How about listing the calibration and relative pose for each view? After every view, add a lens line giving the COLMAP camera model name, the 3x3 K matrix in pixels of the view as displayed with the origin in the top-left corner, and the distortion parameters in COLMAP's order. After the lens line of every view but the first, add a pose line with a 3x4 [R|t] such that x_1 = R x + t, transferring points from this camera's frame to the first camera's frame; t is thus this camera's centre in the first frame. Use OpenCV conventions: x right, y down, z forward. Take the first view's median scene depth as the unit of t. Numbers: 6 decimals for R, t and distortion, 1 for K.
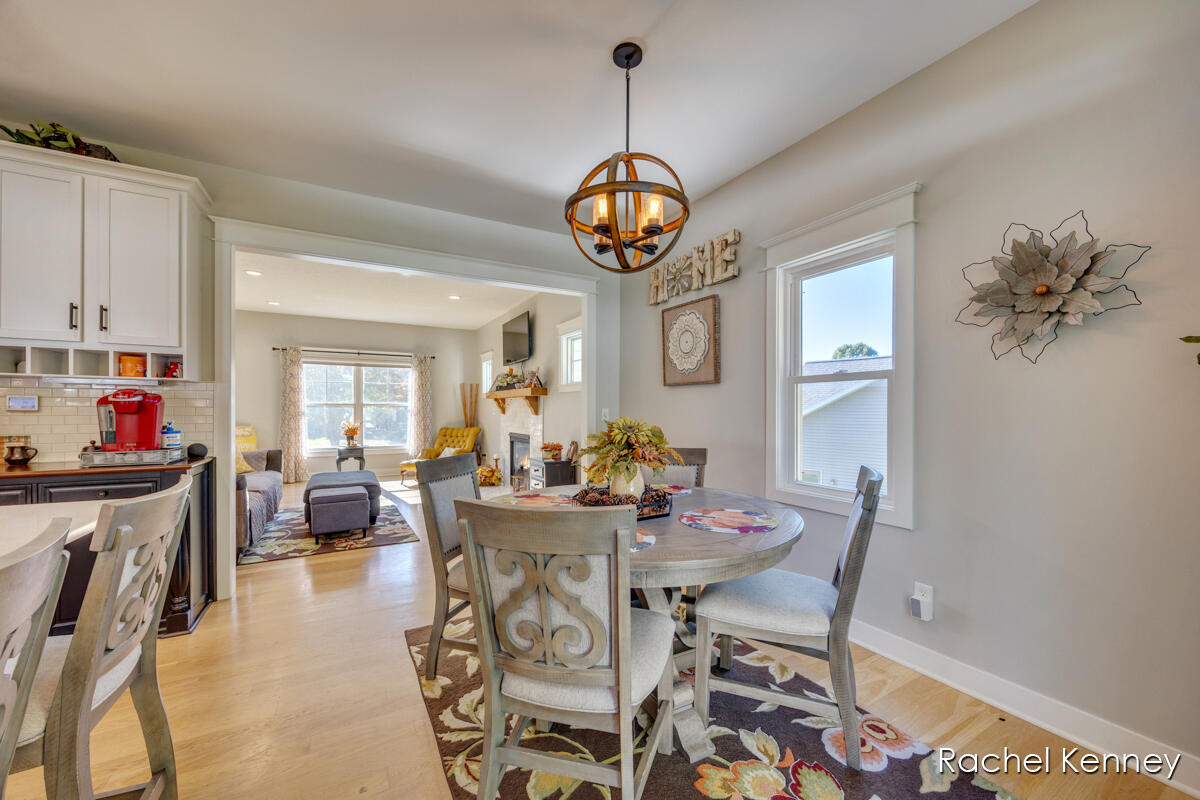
lens RADIAL K [[451.2, 0, 596.3], [0, 451.2, 407.7], [0, 0, 1]] dist [0.011610, 0.000041]
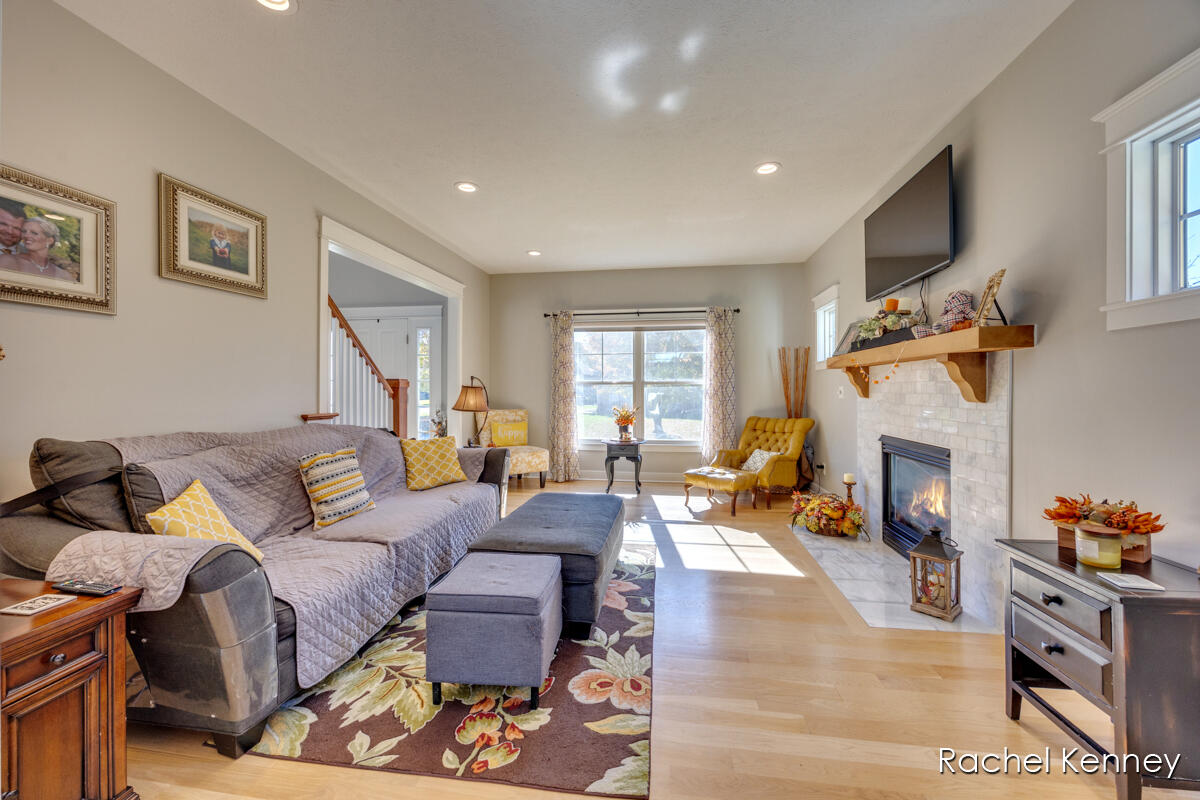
lens RADIAL K [[463.9, 0, 603.5], [0, 463.9, 393.9], [0, 0, 1]] dist [-0.008760, 0.000086]
pose [[0.793467, 0.003594, -0.608603, -0.121651], [0.003804, 0.999934, 0.010864, 0.003167], [0.608602, -0.010935, 0.793401, 0.403508]]
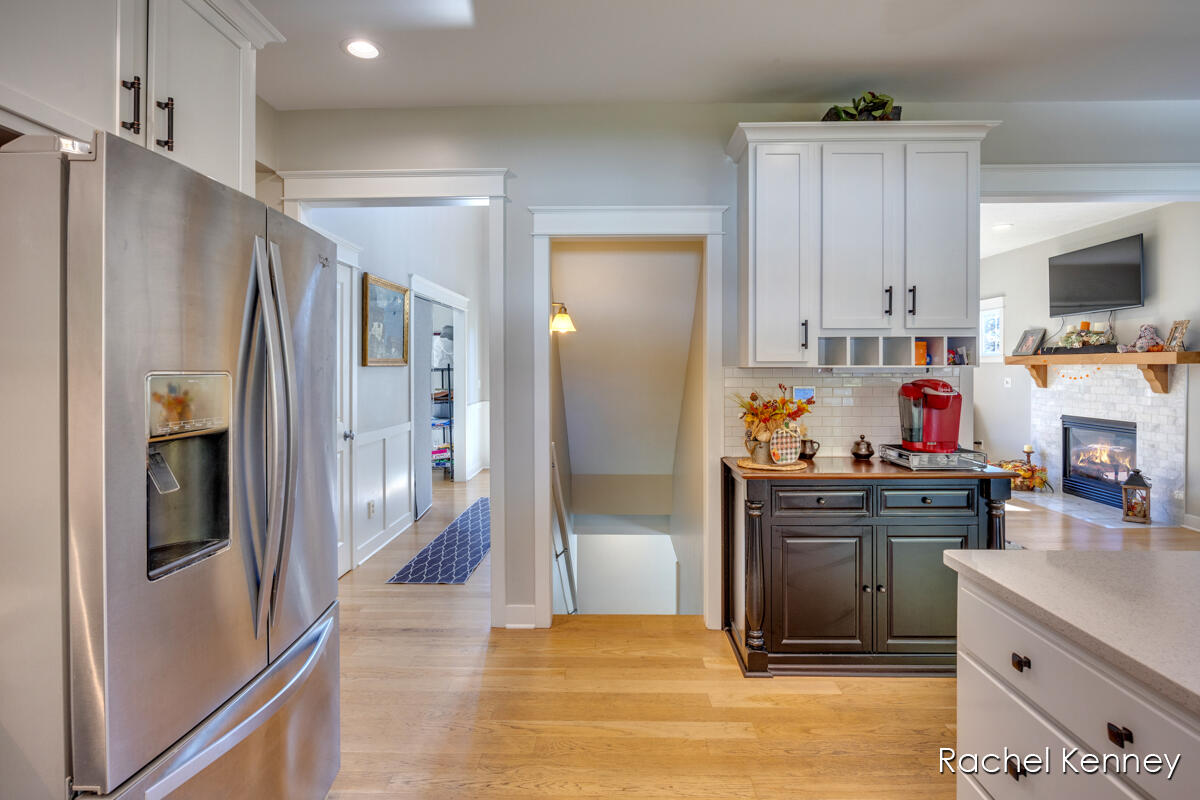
lens RADIAL K [[578.3, 0, 599.6], [0, 578.3, 373.5], [0, 0, 1]] dist [-0.031633, -0.000050]
pose [[0.855439, -0.001260, -0.517902, -0.334101], [0.009370, 0.999871, 0.013045, -0.024410], [0.517818, -0.016012, 0.855341, -0.082538]]
